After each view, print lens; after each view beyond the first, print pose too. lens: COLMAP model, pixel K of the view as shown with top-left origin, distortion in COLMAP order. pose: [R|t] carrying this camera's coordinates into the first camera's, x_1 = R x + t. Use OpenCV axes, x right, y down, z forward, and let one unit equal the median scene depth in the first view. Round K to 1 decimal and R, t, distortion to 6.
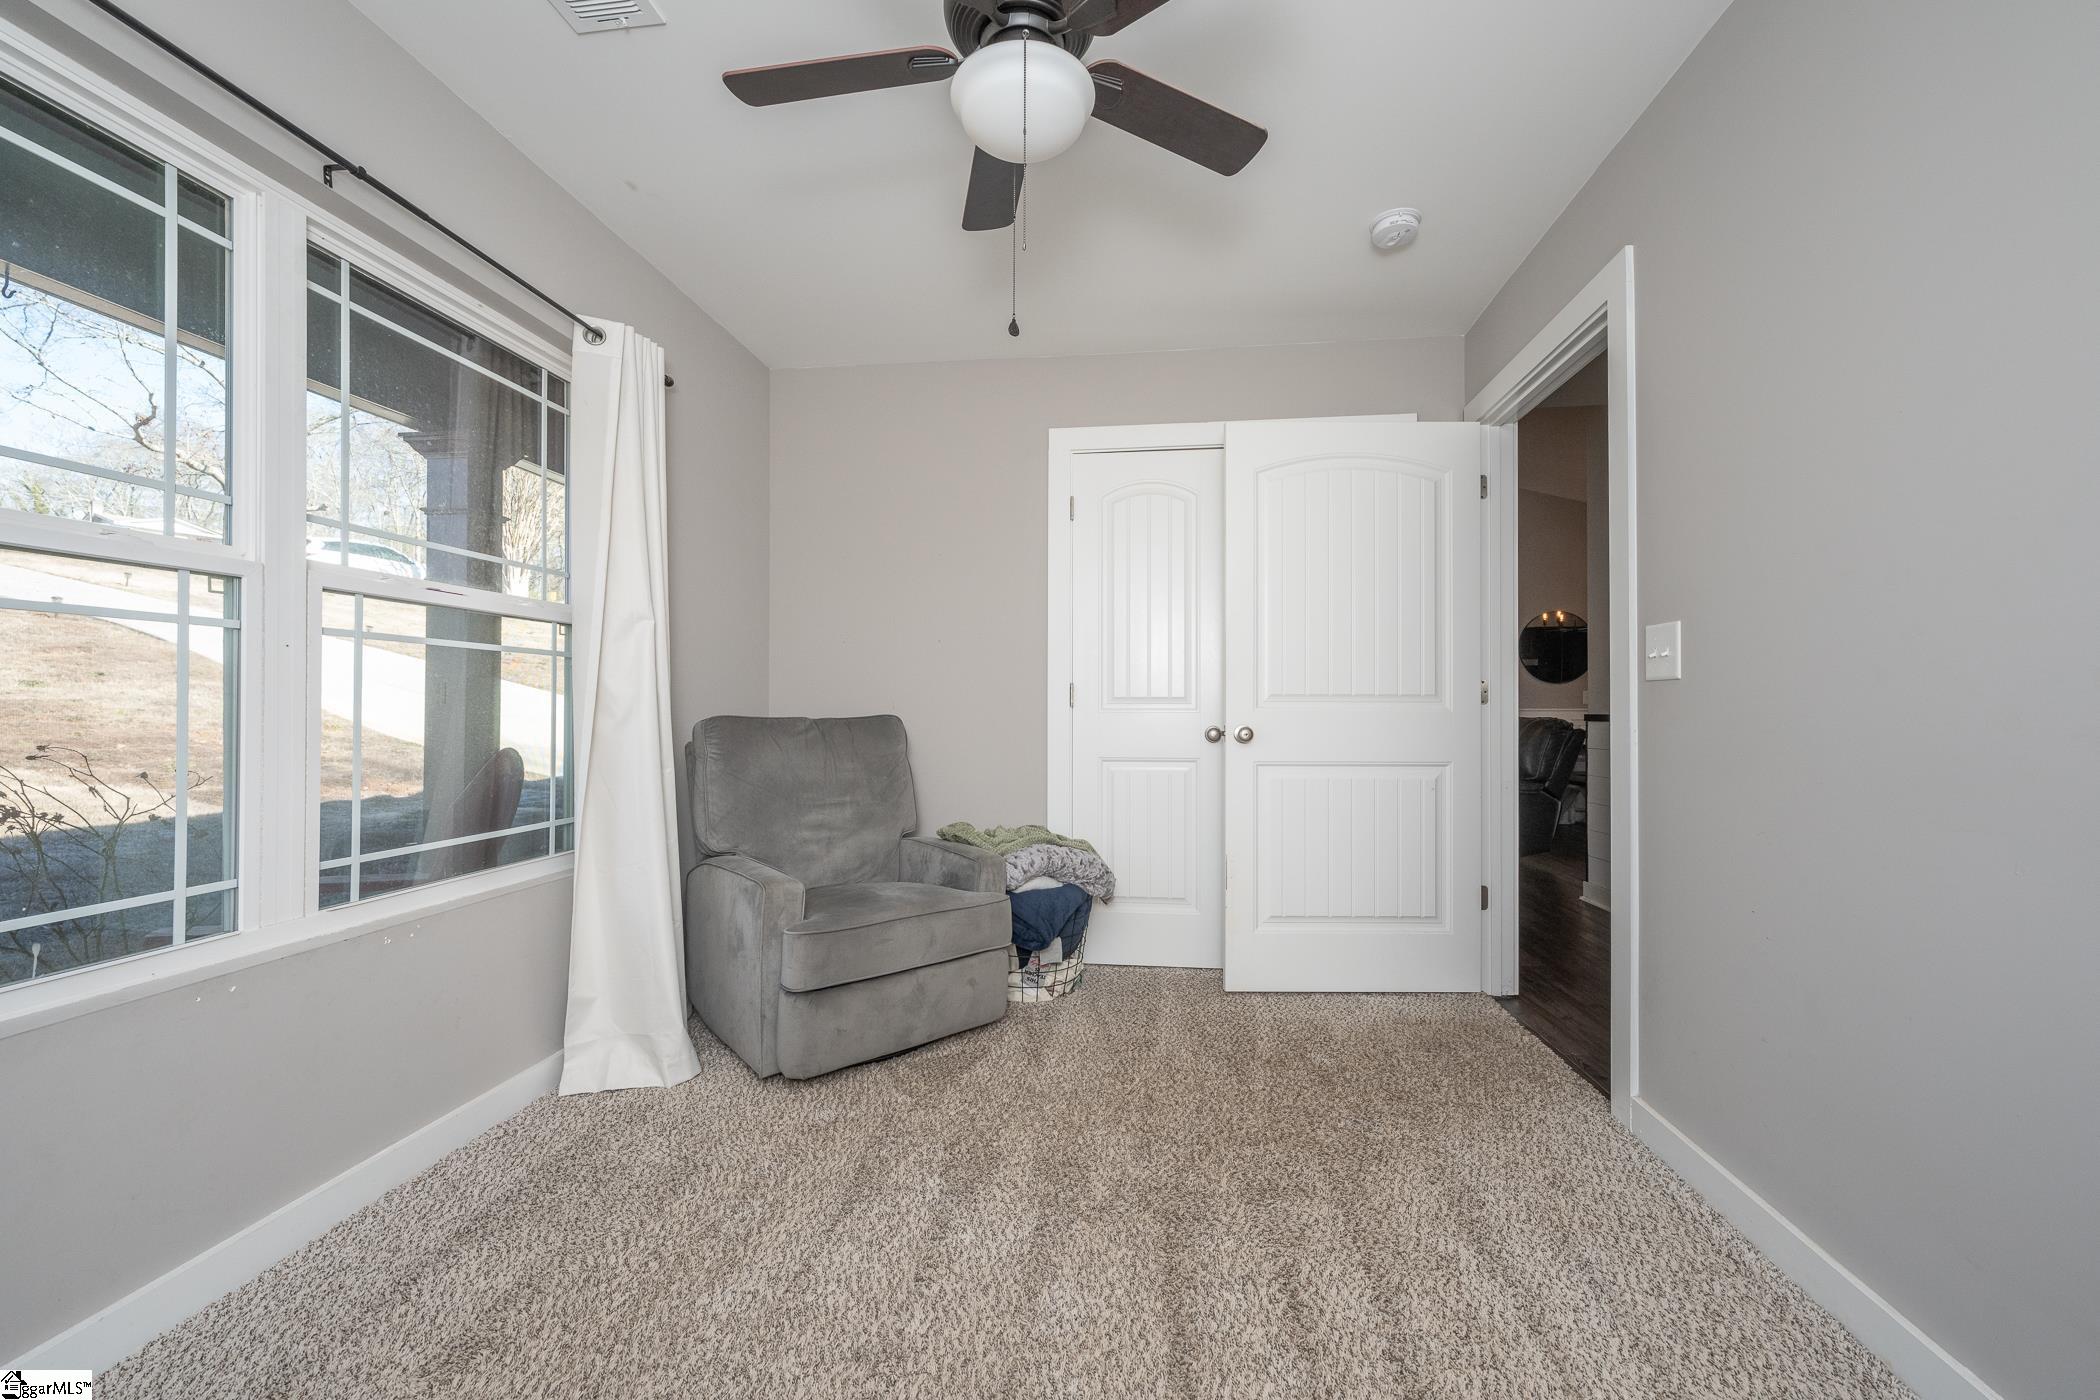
lens RADIAL K [[841.6, 0, 1052.1], [0, 841.6, 712.0], [0, 0, 1]] dist [0.000392, 0.000014]
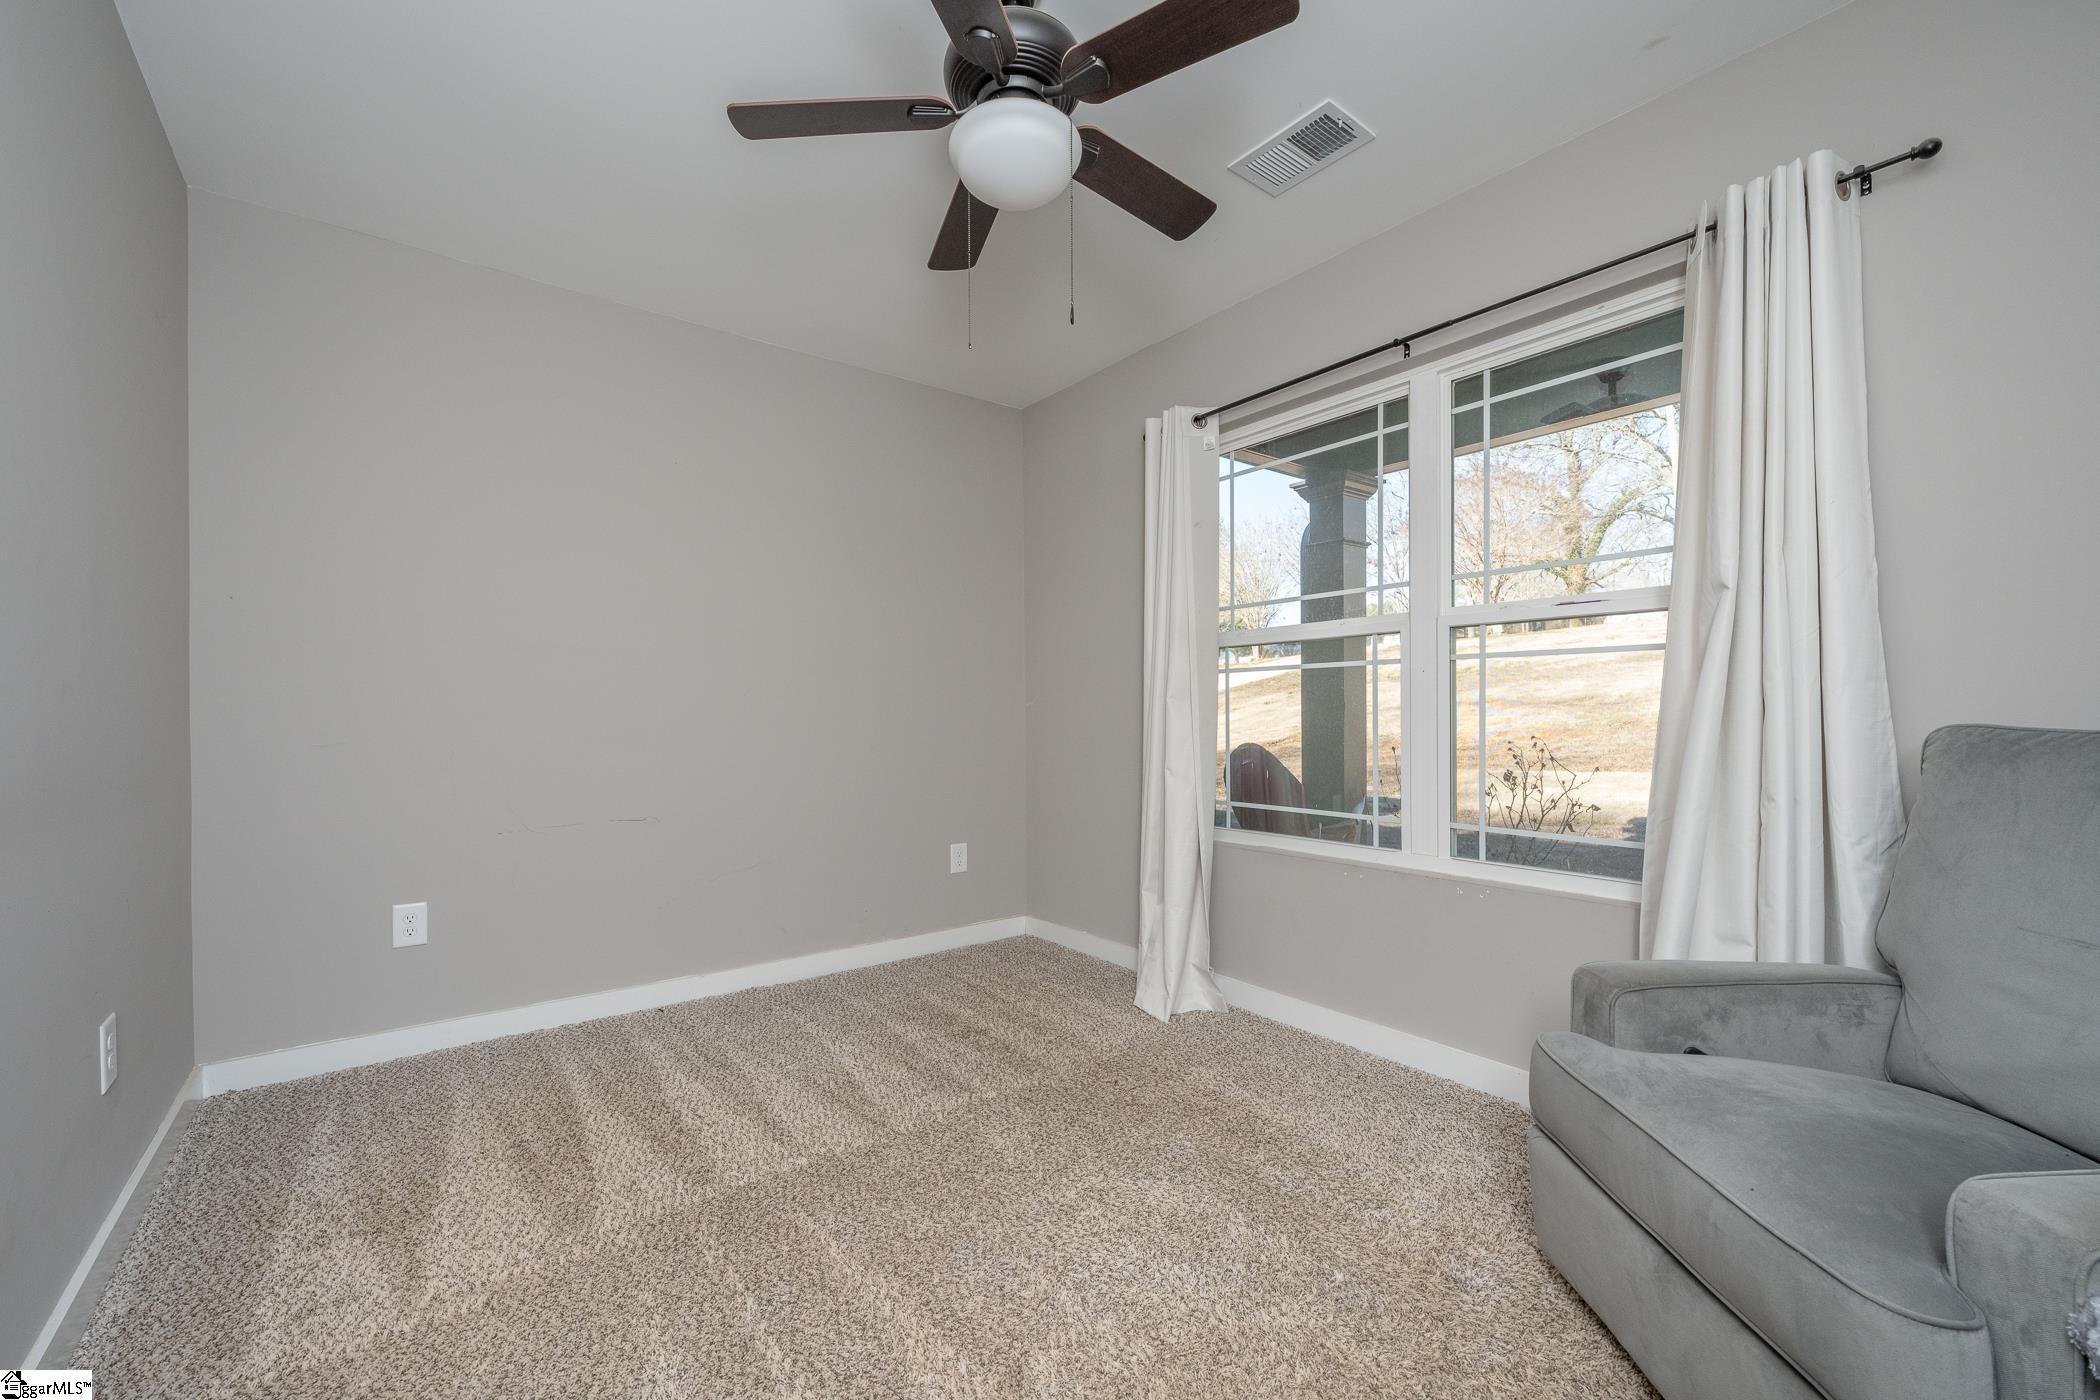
lens RADIAL K [[841.6, 0, 1052.1], [0, 841.6, 712.0], [0, 0, 1]] dist [0.000392, 0.000014]
pose [[-0.703936, 0.000515, -0.710263, 0.588235], [0.004052, 0.999986, -0.003291, -0.003477], [0.710252, -0.005195, -0.703928, 1.500042]]
